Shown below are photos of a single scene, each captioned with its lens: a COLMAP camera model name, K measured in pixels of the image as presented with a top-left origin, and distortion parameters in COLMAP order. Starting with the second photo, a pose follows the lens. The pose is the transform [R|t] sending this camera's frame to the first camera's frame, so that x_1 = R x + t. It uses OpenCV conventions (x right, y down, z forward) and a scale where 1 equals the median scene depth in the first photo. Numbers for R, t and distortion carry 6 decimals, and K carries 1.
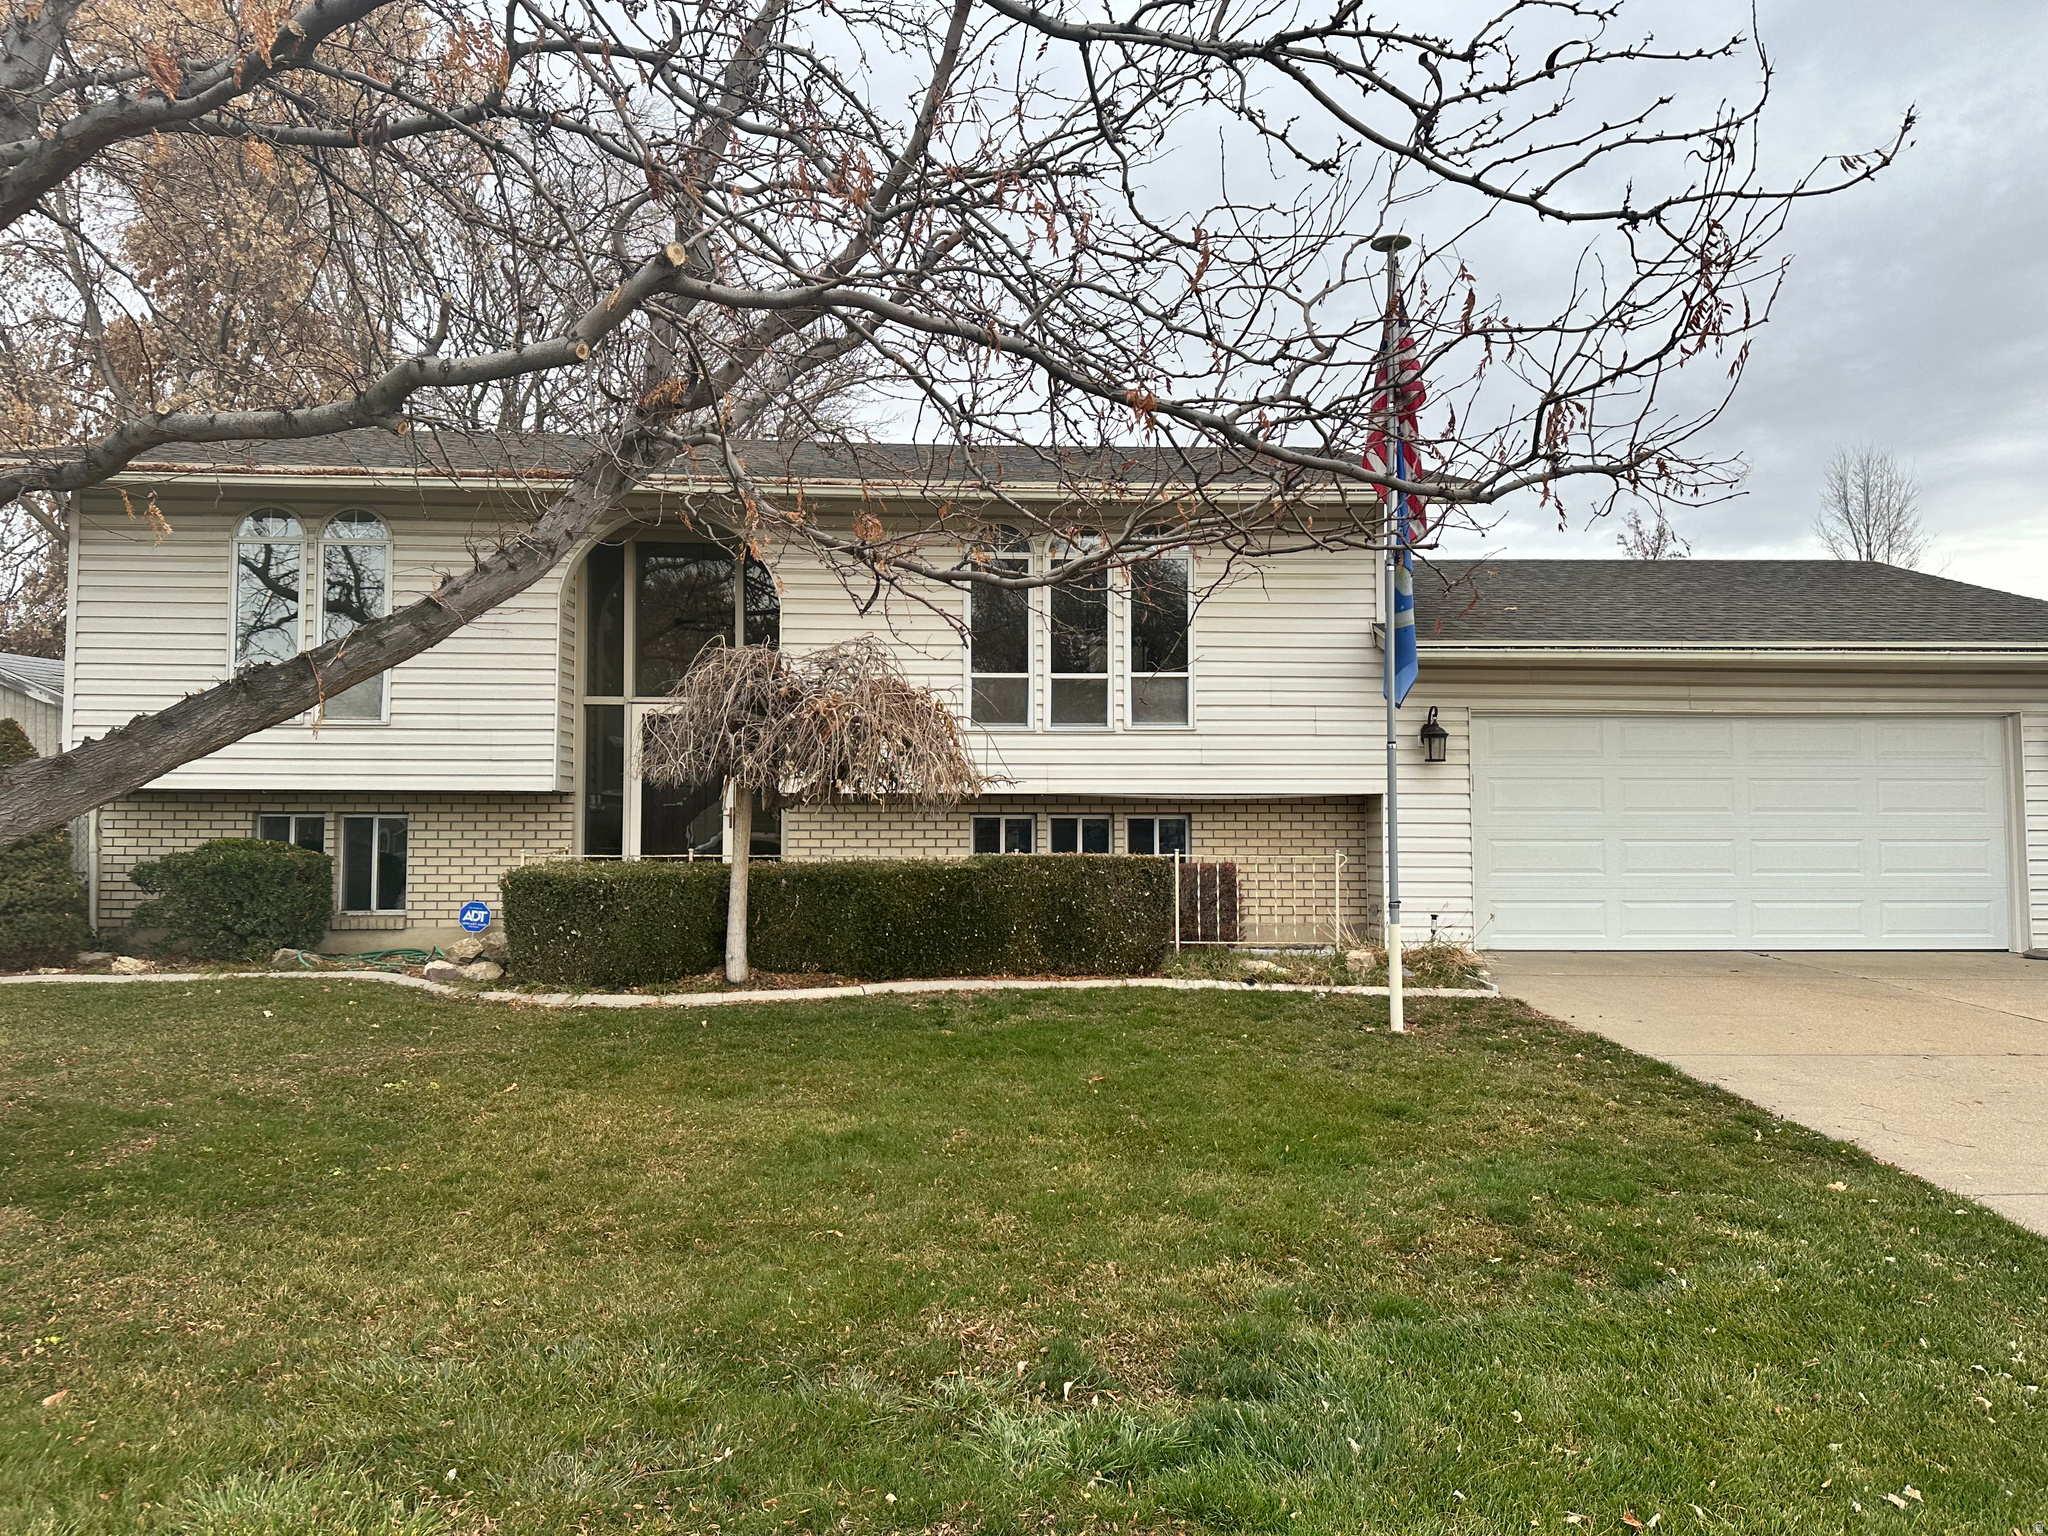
lens RADIAL K [[1425.8, 0, 1024.2], [0, 1425.8, 765.6], [0, 0, 1]] dist [0.045526, -0.050153]
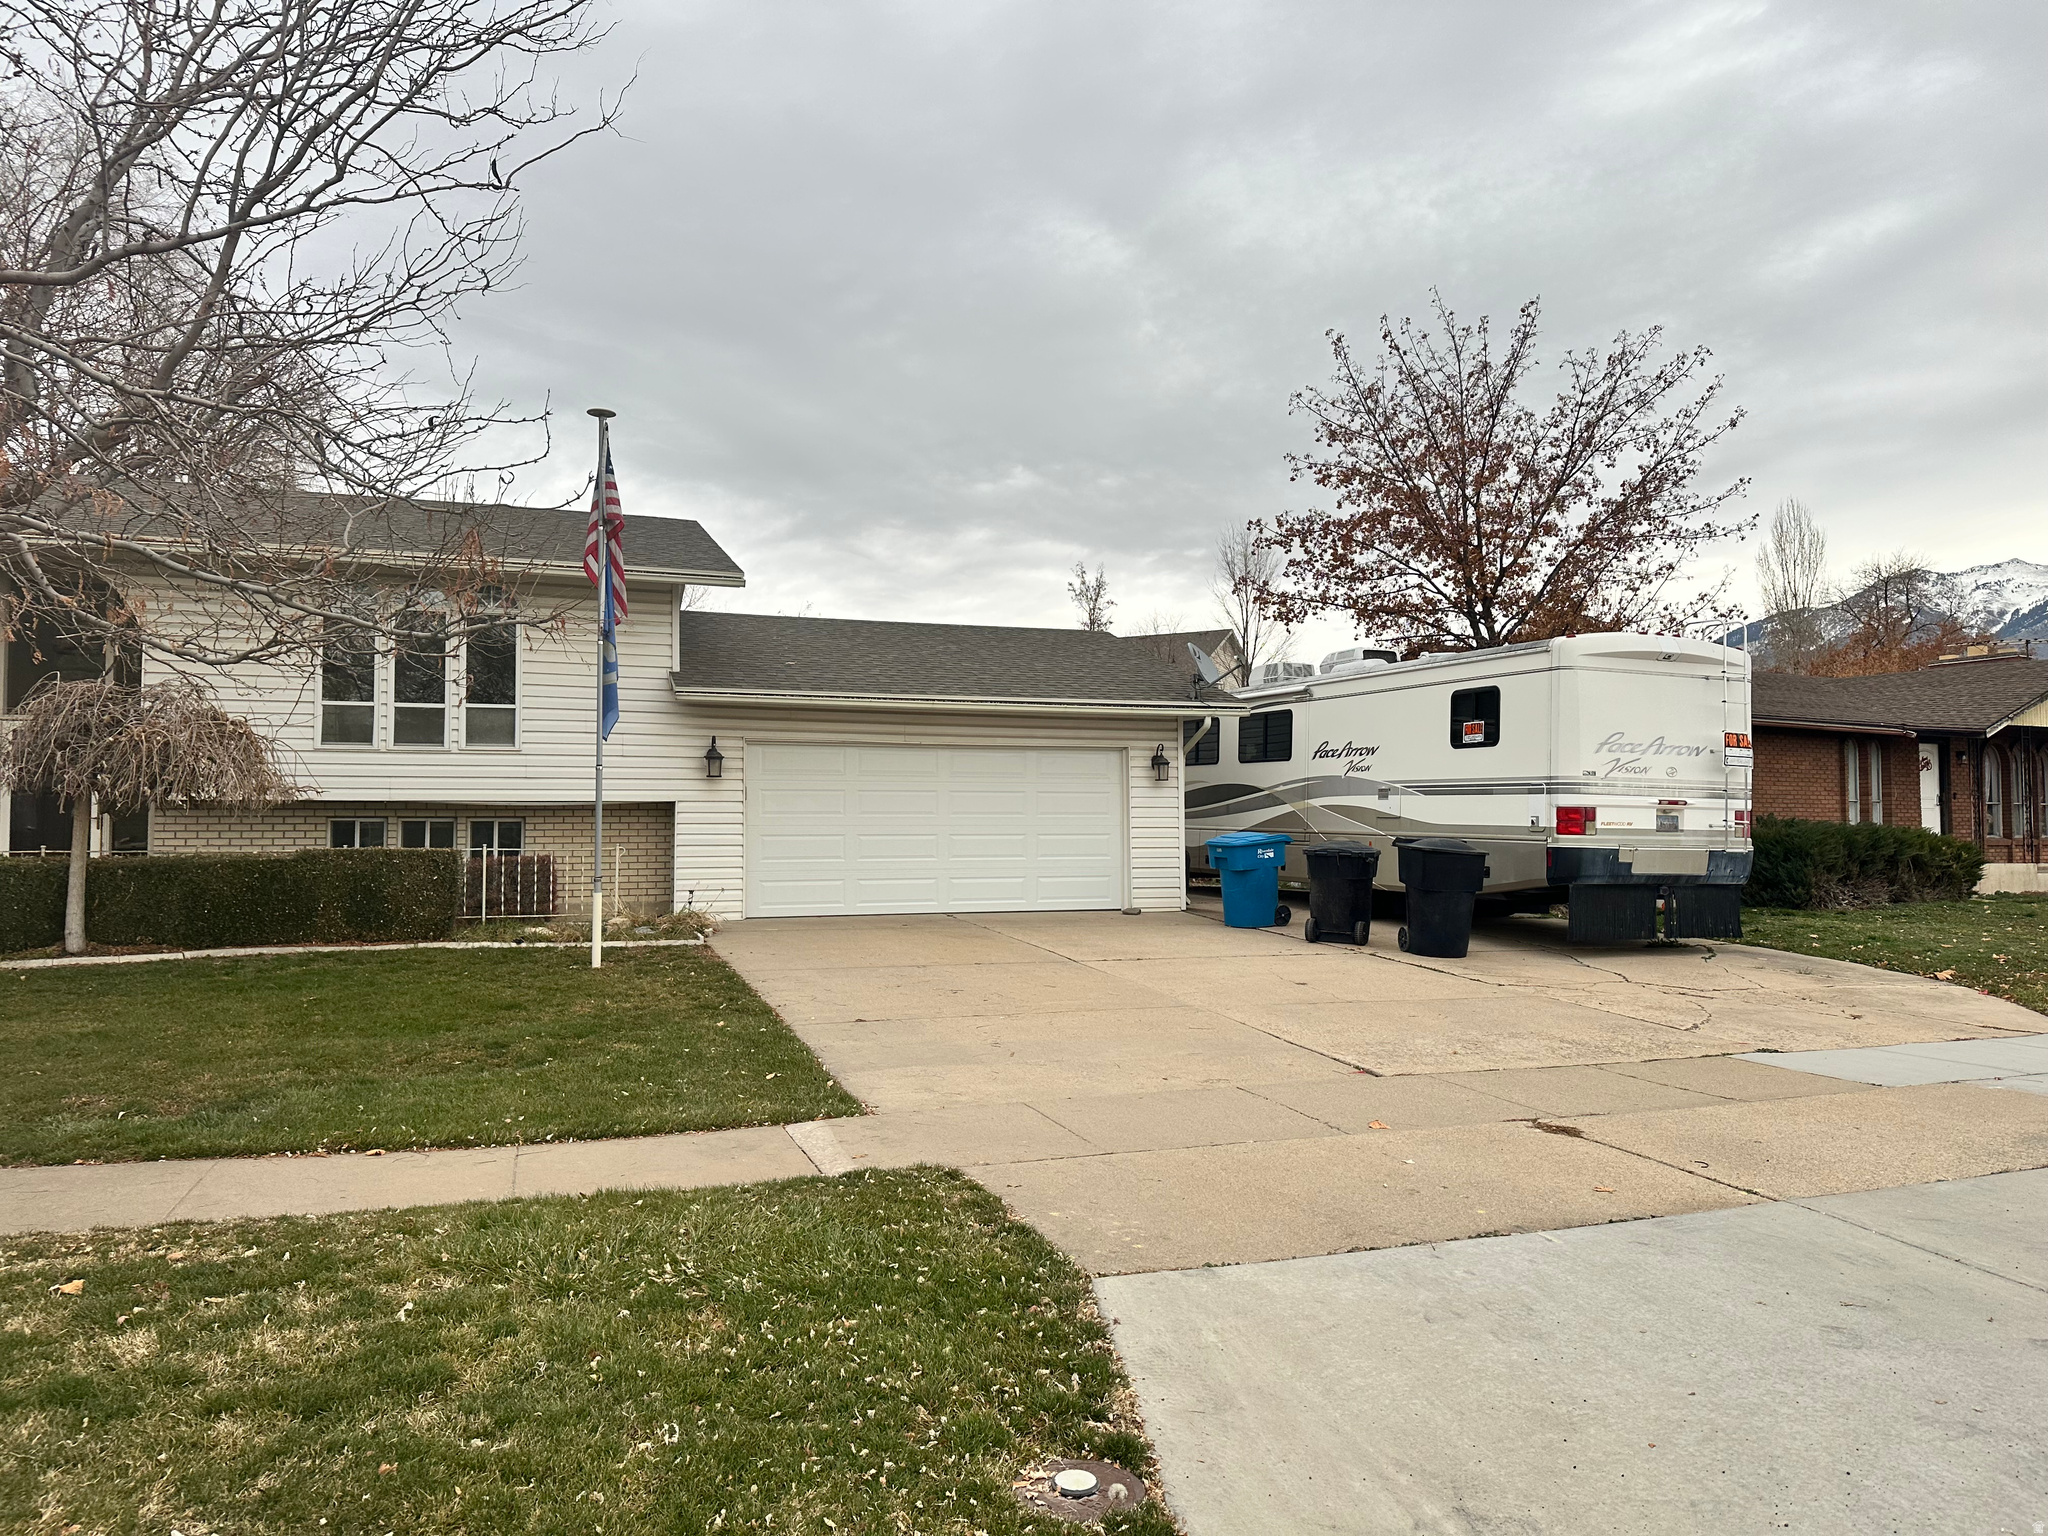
lens RADIAL K [[1425.8, 0, 1043.7], [0, 1425.8, 766.8], [0, 0, 1]] dist [0.045526, -0.050153]
pose [[0.956870, 0.010978, 0.290307, 0.196243], [-0.009670, 0.999936, -0.005941, -0.007626], [-0.290354, 0.002878, 0.956915, -0.354366]]
